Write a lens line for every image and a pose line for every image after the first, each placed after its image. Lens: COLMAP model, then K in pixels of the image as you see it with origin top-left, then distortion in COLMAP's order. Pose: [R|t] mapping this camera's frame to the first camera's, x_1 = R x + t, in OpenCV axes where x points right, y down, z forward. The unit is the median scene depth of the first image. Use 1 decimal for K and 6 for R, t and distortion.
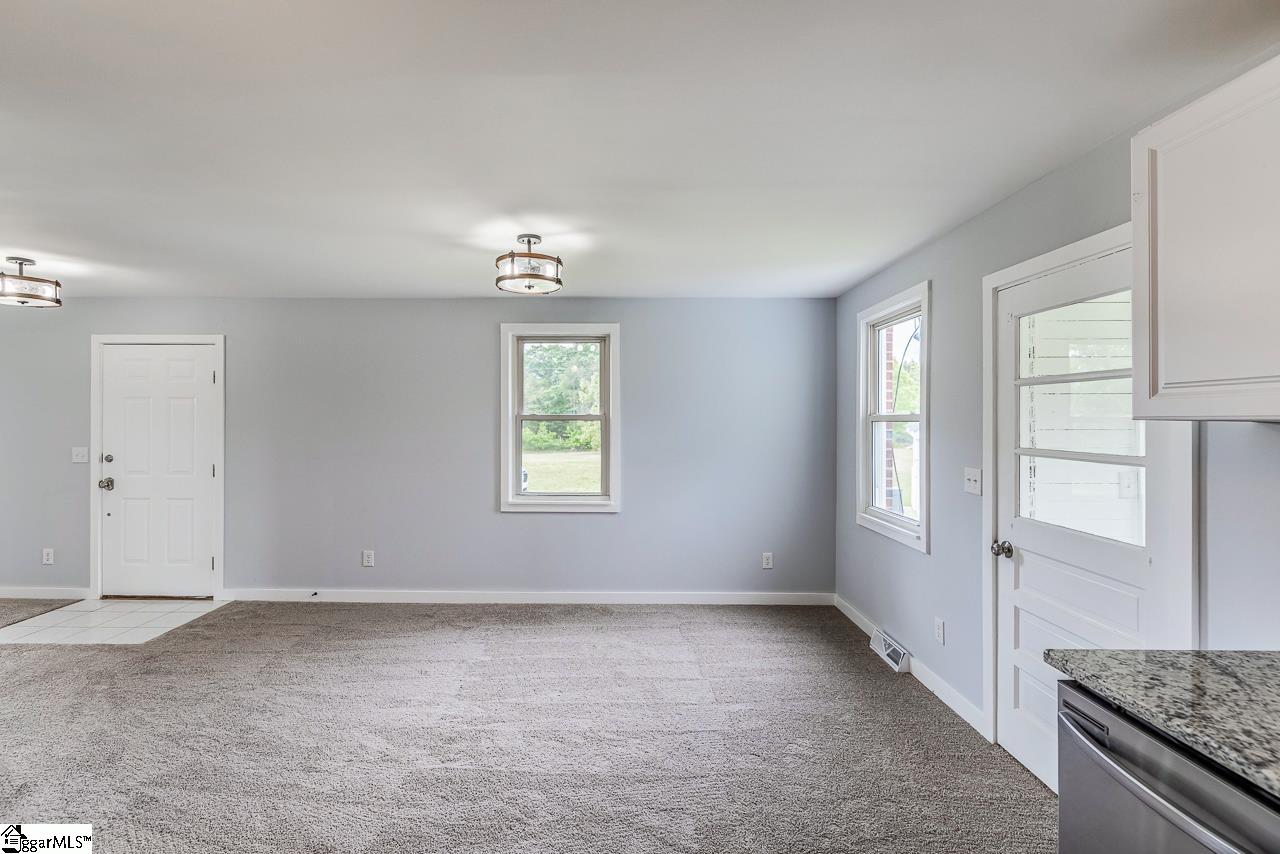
lens RADIAL K [[548.7, 0, 633.2], [0, 548.7, 423.3], [0, 0, 1]] dist [-0.000069, -0.000212]
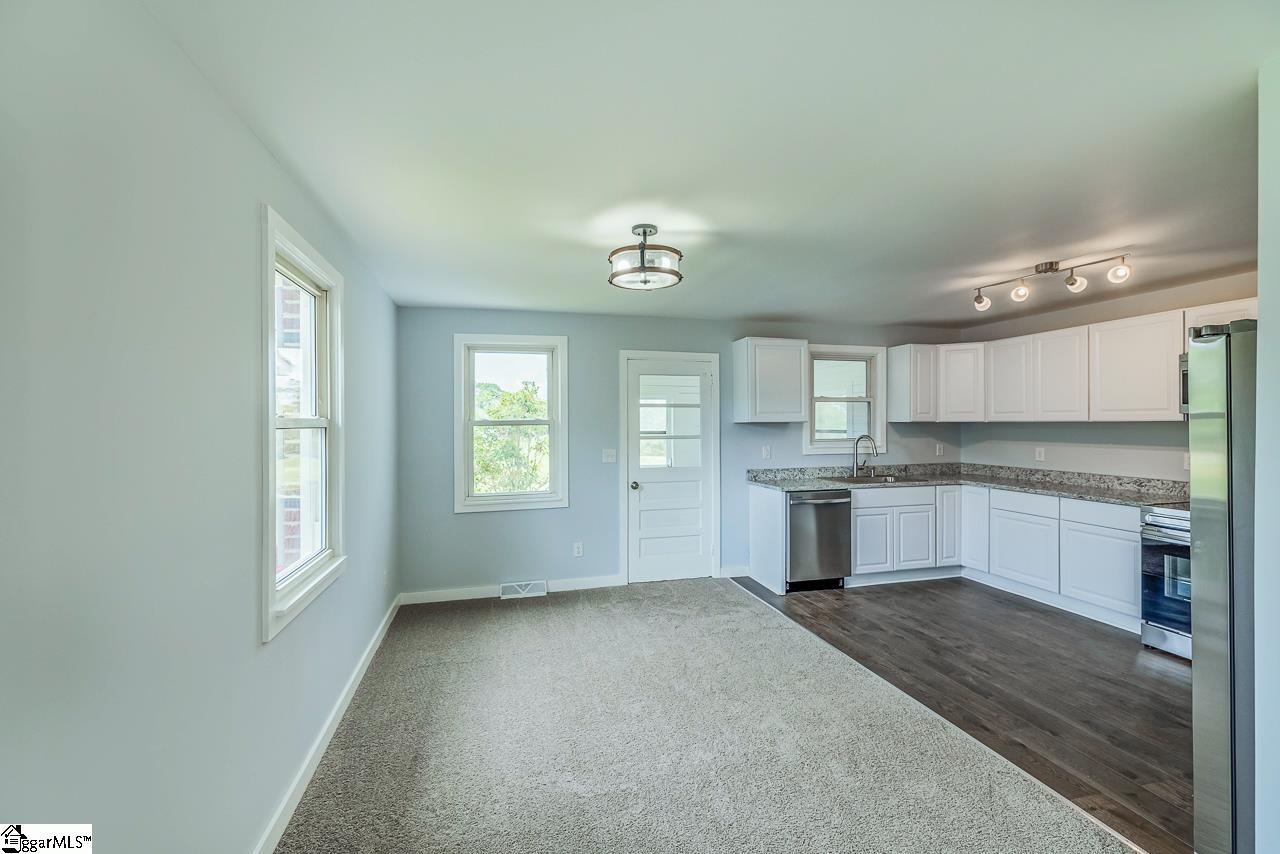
lens RADIAL K [[548.7, 0, 633.2], [0, 548.7, 423.3], [0, 0, 1]] dist [-0.000069, -0.000212]
pose [[-0.265662, -0.002120, 0.964064, -1.087174], [0.016690, 0.999838, 0.006798, -0.015662], [-0.963922, 0.017897, -0.265583, 1.280230]]
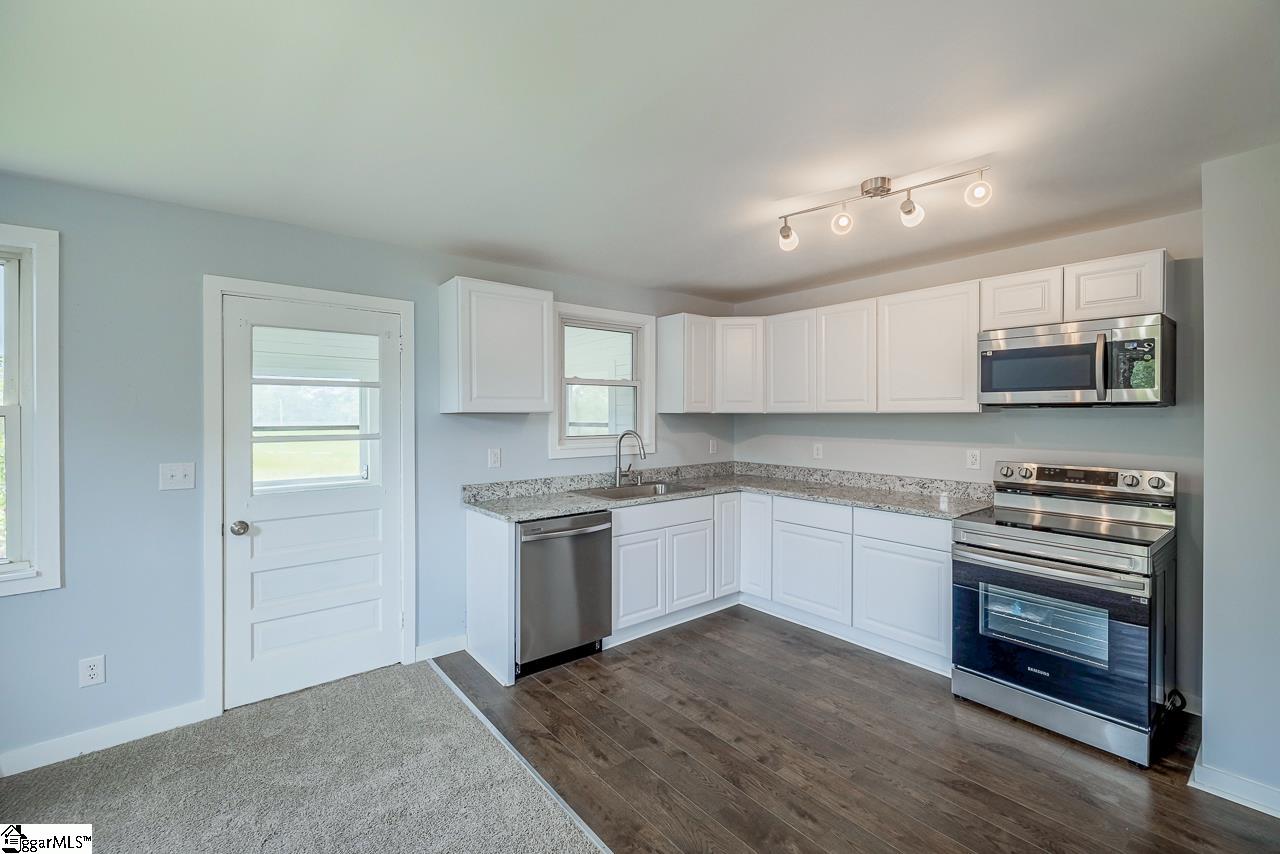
lens RADIAL K [[548.7, 0, 633.2], [0, 548.7, 423.3], [0, 0, 1]] dist [-0.000069, -0.000212]
pose [[-0.625017, -0.015686, 0.780453, -0.584009], [0.010554, 0.999537, 0.028541, -0.007048], [-0.780539, 0.026076, -0.624562, 0.884564]]
